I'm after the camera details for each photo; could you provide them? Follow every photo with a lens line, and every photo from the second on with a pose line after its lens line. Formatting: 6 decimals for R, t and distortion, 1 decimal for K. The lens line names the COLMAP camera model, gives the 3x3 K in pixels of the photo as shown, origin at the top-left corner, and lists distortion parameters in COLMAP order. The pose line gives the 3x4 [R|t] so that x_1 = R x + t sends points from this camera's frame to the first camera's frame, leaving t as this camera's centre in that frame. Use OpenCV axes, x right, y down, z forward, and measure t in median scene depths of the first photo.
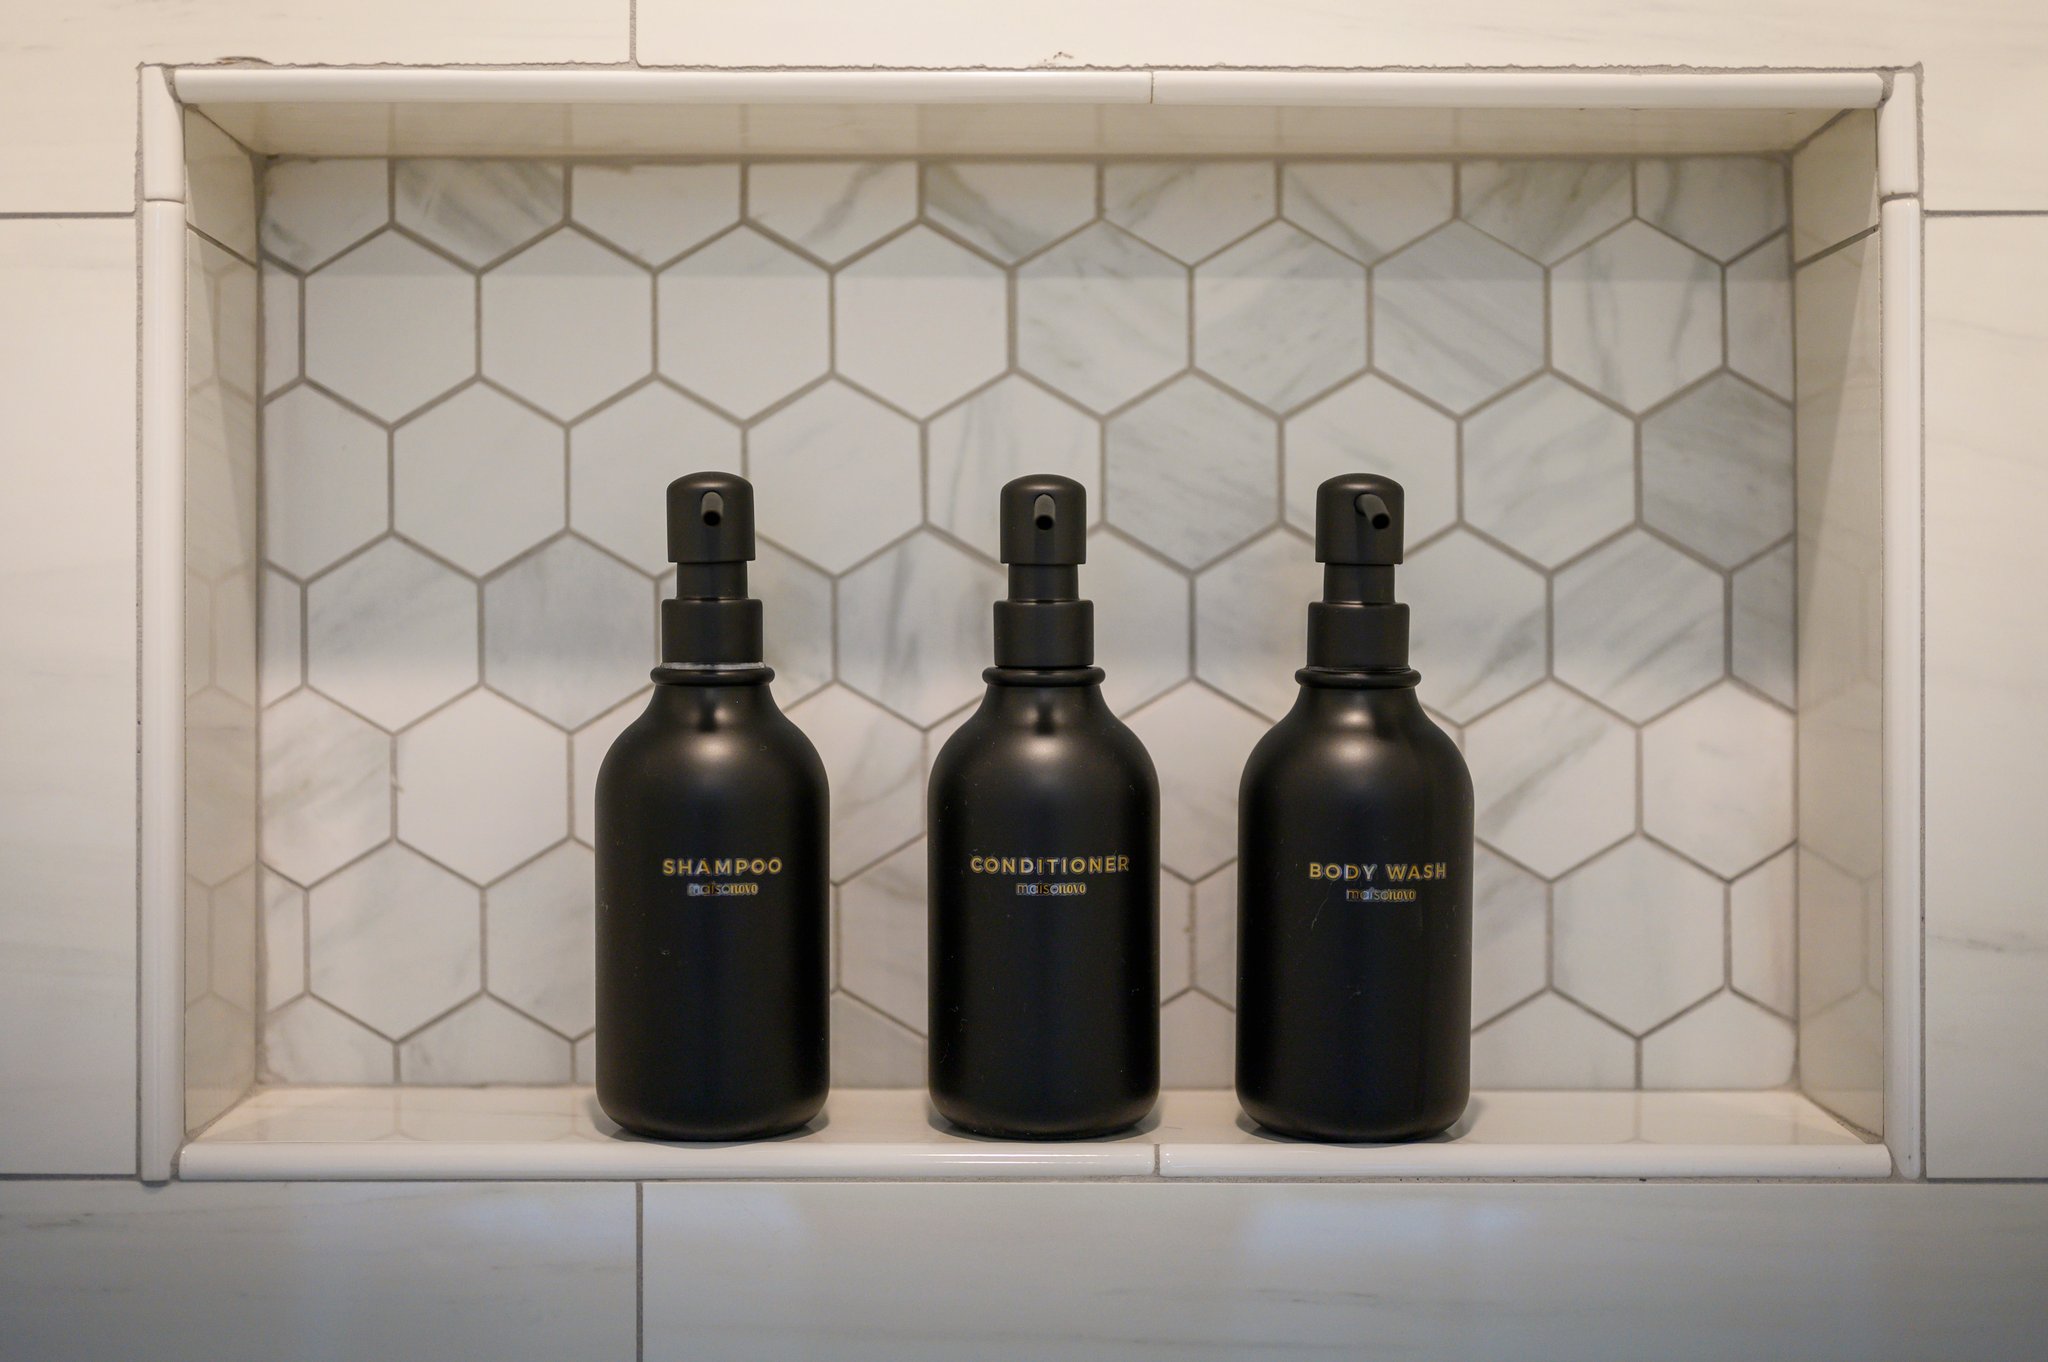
lens RADIAL K [[2958.6, 0, 1033.5], [0, 2958.6, 680.4], [0, 0, 1]] dist [0.022116, 0.000000]
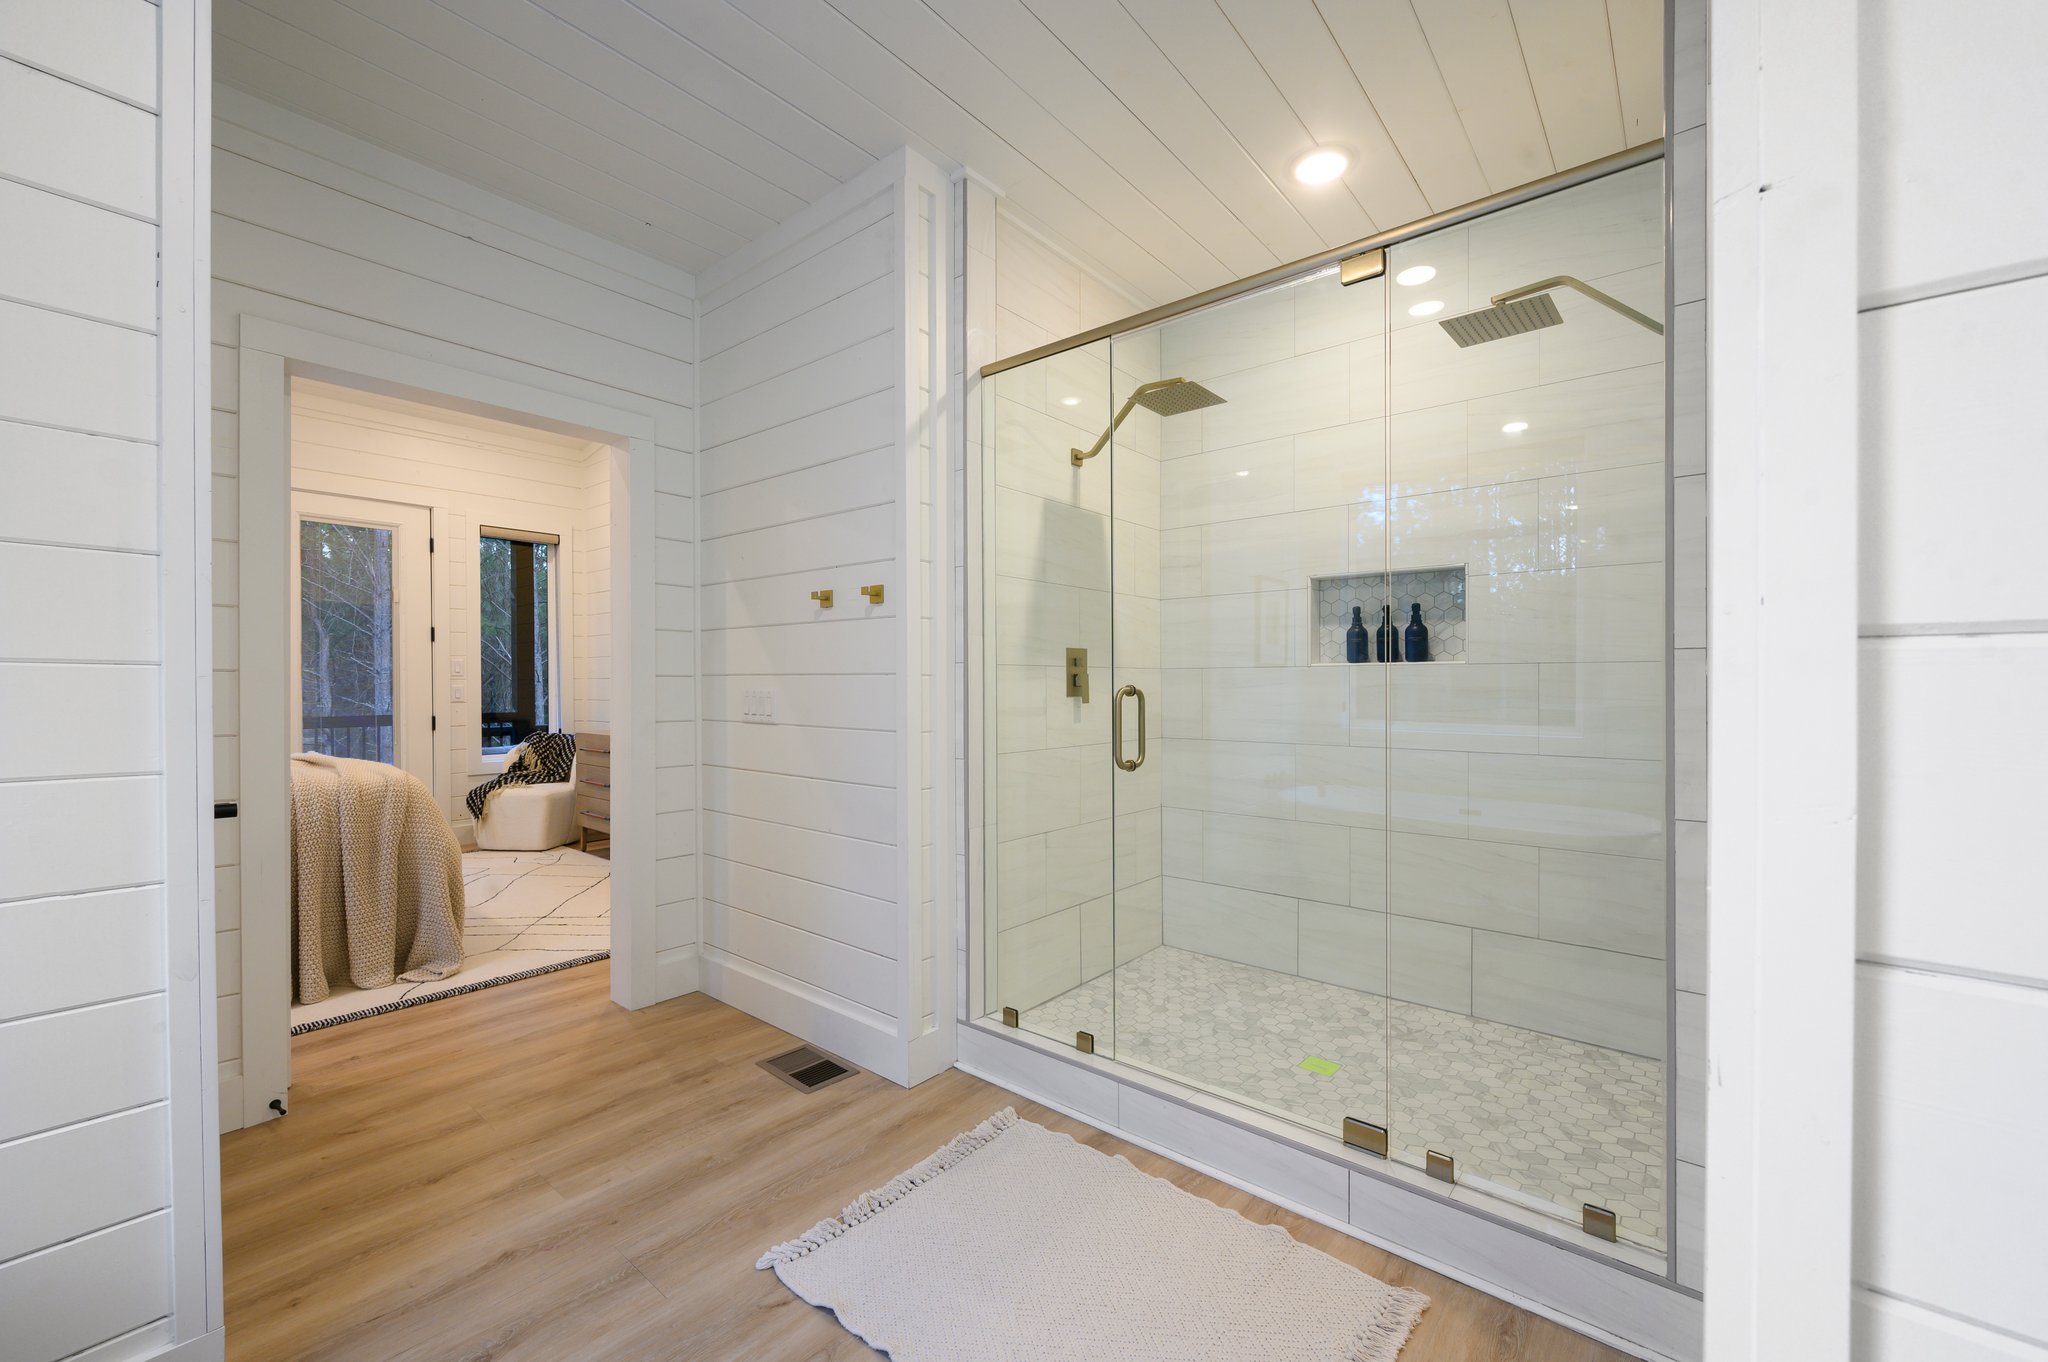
lens RADIAL K [[816.2, 0, 1016.2], [0, 816.2, 681.0], [0, 0, 1]] dist [-0.002756, 0.000294]
pose [[0.760265, -0.001669, -0.649611, 0.940013], [0.004813, 0.999984, 0.003064, 0.203346], [0.649596, -0.005456, 0.760260, -2.273431]]
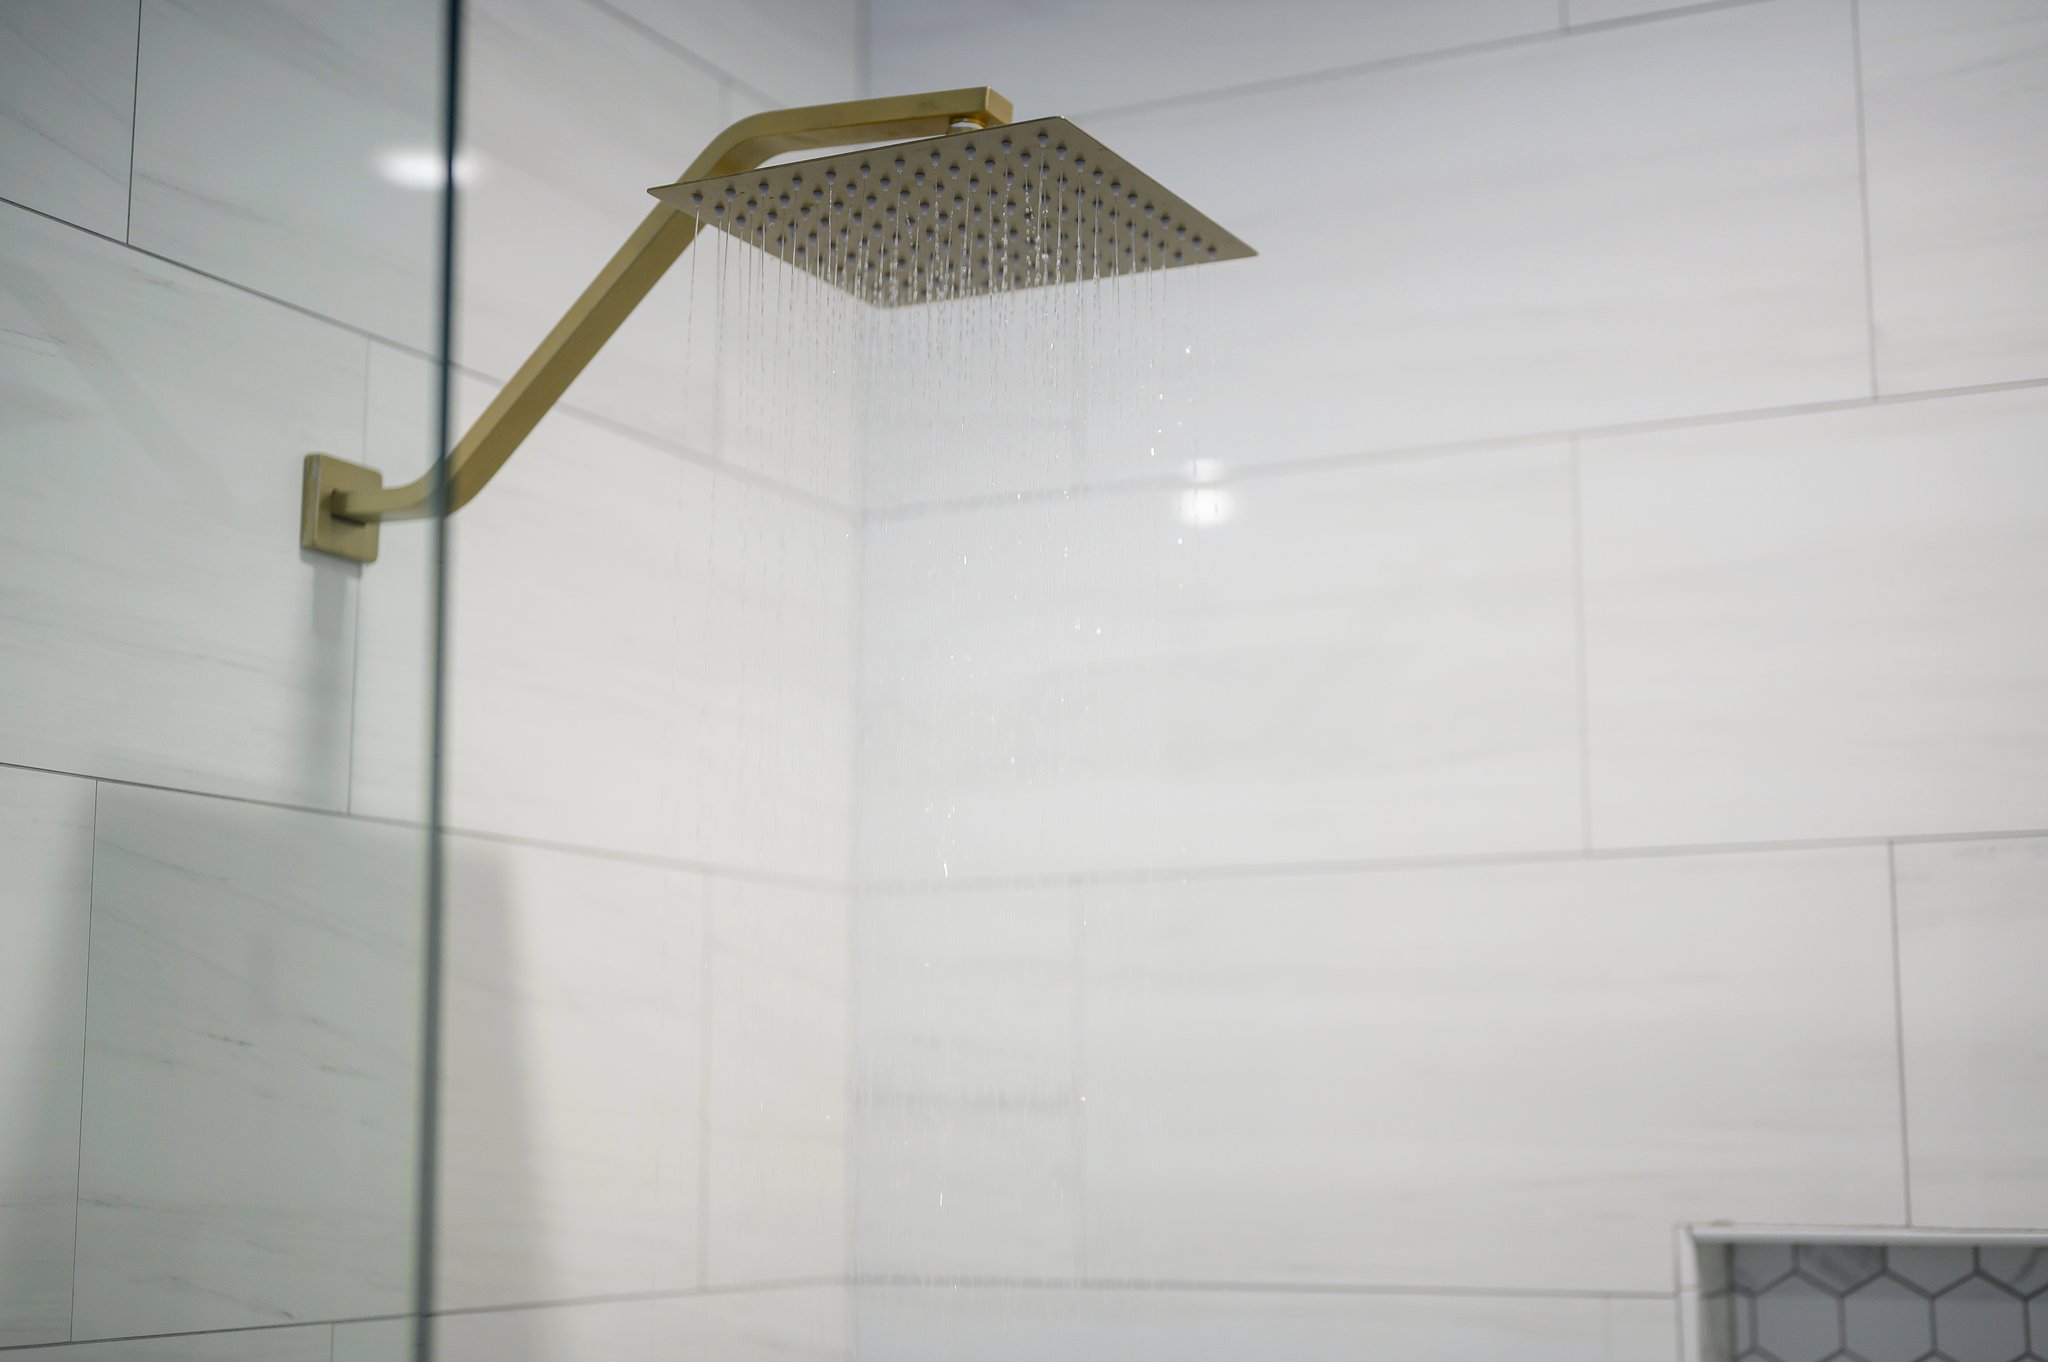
lens RADIAL K [[2958.6, 0, 1023.2], [0, 2958.6, 671.9], [0, 0, 1]] dist [0.022116, 0.000000]
pose [[0.890363, -0.068040, -0.450137, 0.266114], [0.005575, 0.990324, -0.138663, -0.295398], [0.455216, 0.120951, 0.882127, -1.129618]]
